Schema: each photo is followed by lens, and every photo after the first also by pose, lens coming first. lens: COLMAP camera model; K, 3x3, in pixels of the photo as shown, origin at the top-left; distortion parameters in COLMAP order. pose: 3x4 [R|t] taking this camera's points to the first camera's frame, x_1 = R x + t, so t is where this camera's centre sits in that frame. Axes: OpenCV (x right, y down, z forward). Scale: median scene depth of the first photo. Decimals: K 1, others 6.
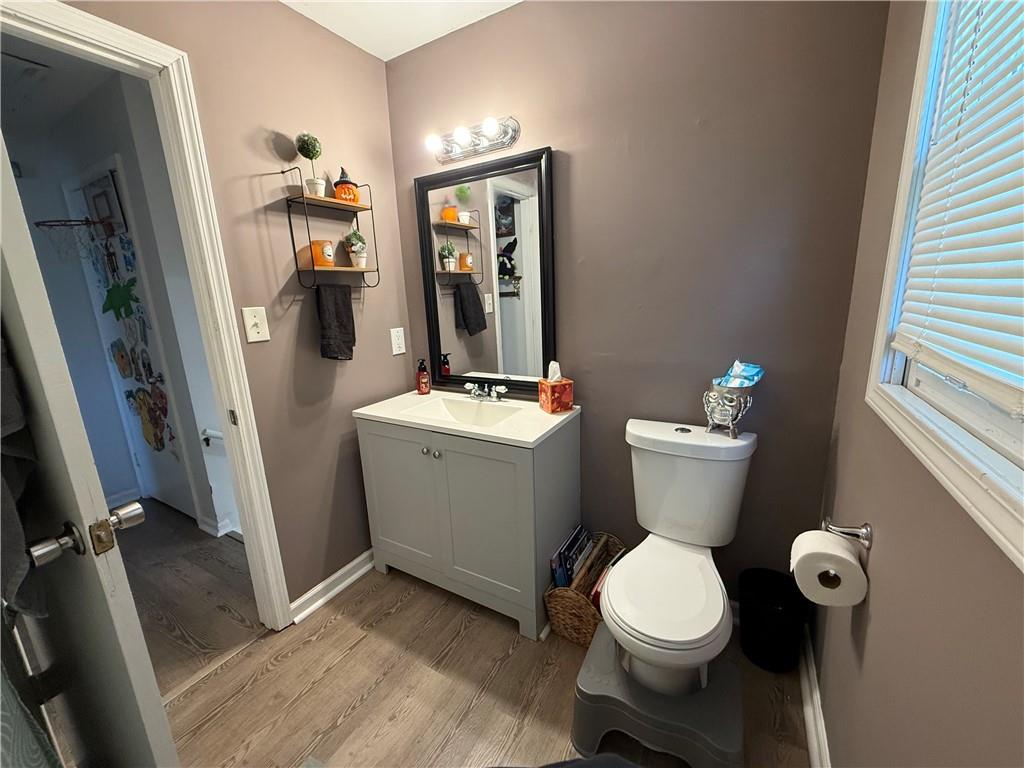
lens RADIAL K [[409.5, 0, 510.5], [0, 409.5, 383.2], [0, 0, 1]] dist [0.000480, -0.000011]
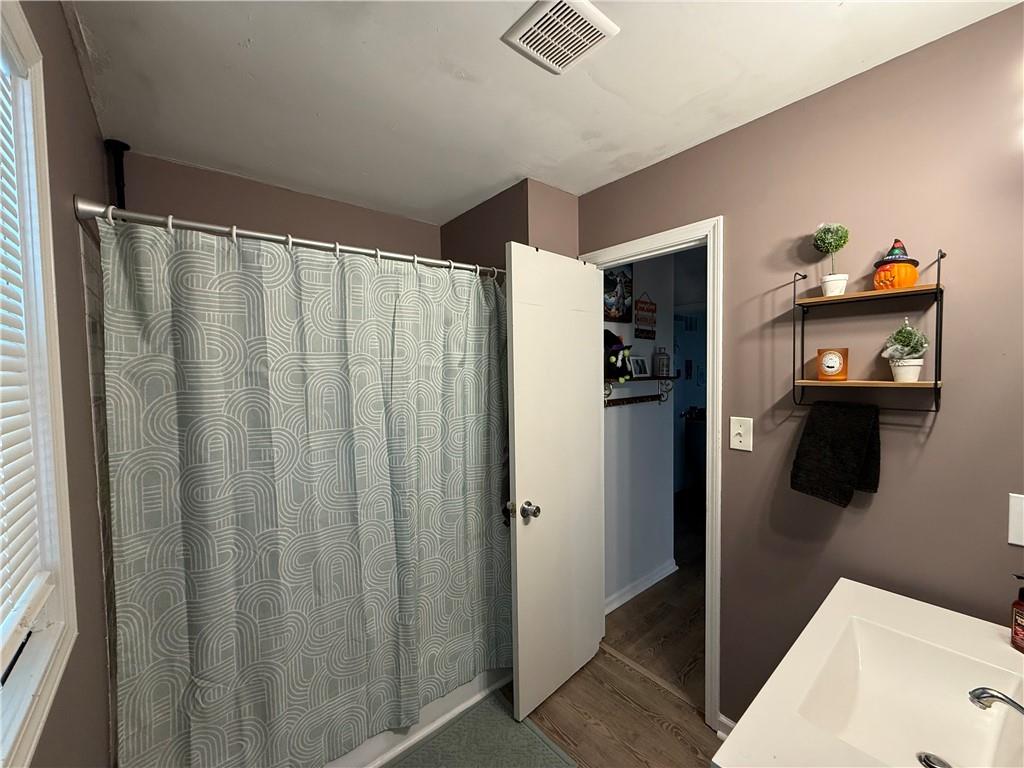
lens RADIAL K [[409.5, 0, 510.5], [0, 409.5, 383.2], [0, 0, 1]] dist [0.000480, -0.000011]
pose [[-0.336356, 0.089301, -0.937491, 0.516183], [-0.173223, 0.972641, 0.154799, -0.314864], [0.925666, 0.214463, -0.311685, 0.727647]]
